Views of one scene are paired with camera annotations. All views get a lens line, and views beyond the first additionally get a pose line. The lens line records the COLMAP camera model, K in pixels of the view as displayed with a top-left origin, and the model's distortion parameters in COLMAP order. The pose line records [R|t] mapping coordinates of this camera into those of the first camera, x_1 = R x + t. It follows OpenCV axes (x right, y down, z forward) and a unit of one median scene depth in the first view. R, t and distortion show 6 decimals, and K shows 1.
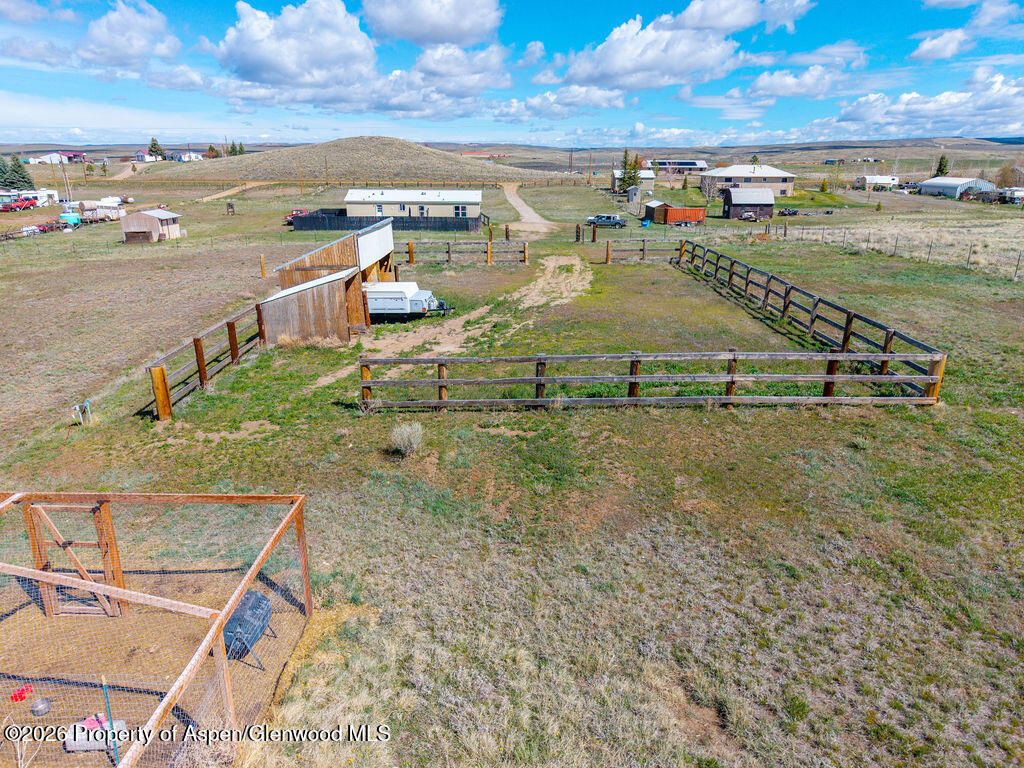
lens RADIAL K [[689.9, 0, 509.2], [0, 689.9, 390.0], [0, 0, 1]] dist [0.024175, -0.018687]
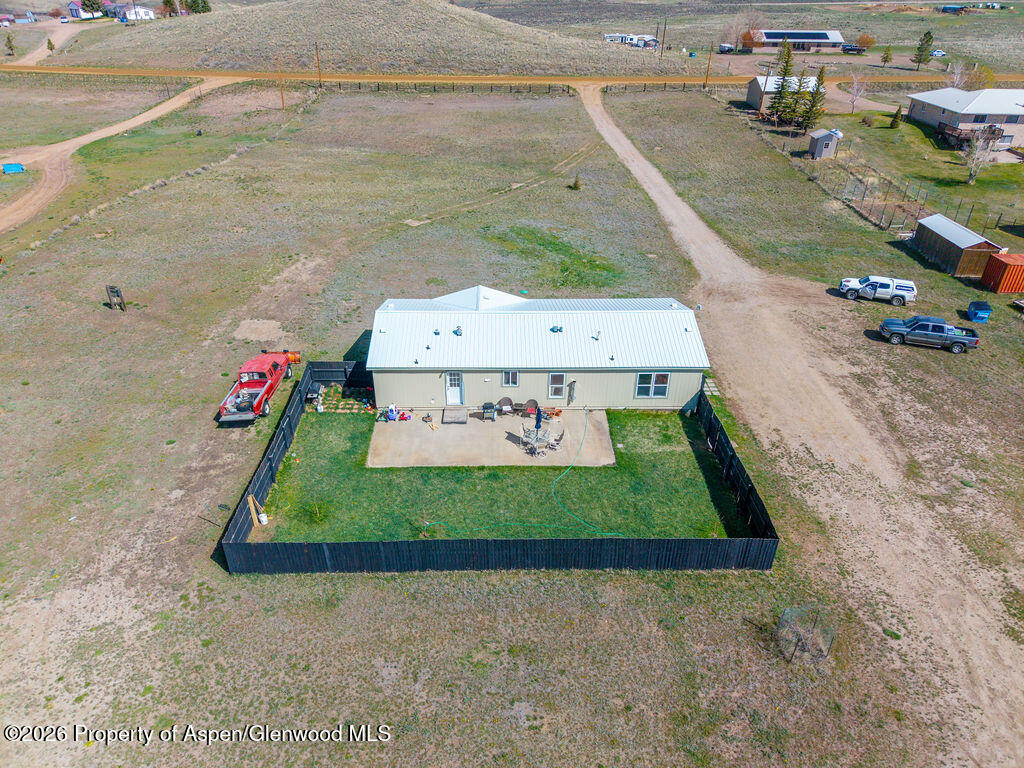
lens RADIAL K [[689.9, 0, 509.2], [0, 689.9, 390.0], [0, 0, 1]] dist [0.024175, -0.018687]
pose [[0.999903, 0.010691, -0.008928, -0.472725], [-0.008533, 0.976794, 0.214009, -1.070669], [0.011008, -0.213912, 0.976791, 1.890856]]
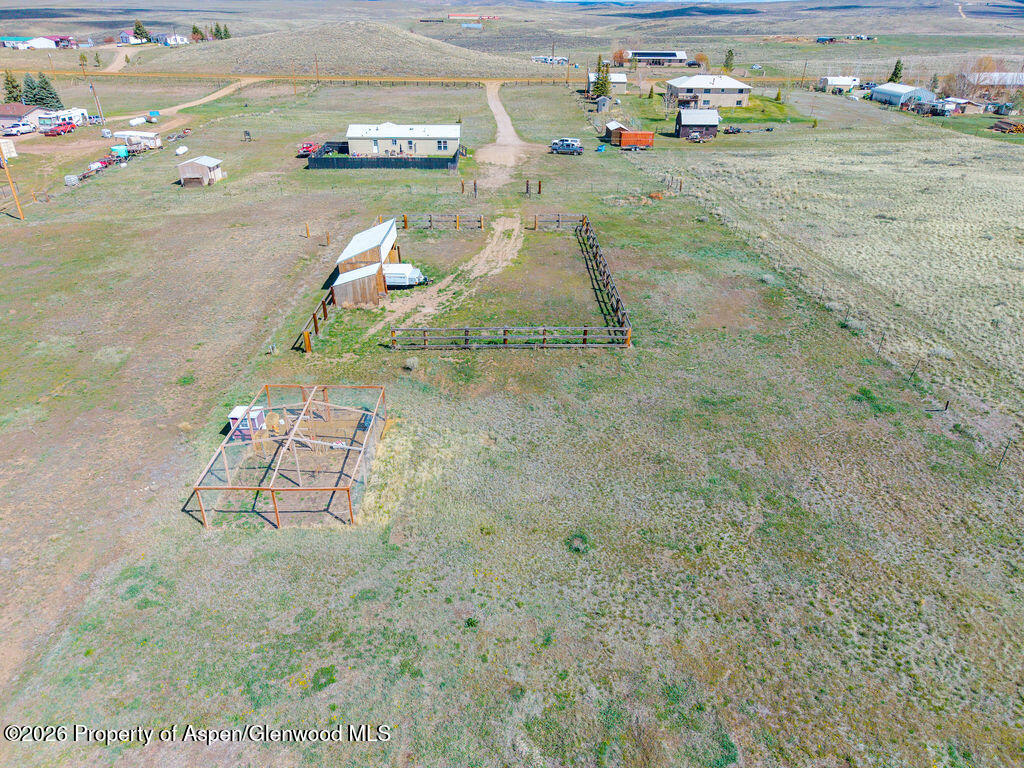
lens RADIAL K [[689.9, 0, 509.2], [0, 689.9, 390.0], [0, 0, 1]] dist [0.024175, -0.018687]
pose [[0.999927, 0.000428, 0.012057, 0.099918], [-0.002522, 0.984713, 0.174164, -0.151632], [-0.011798, -0.174182, 0.984643, -0.845423]]
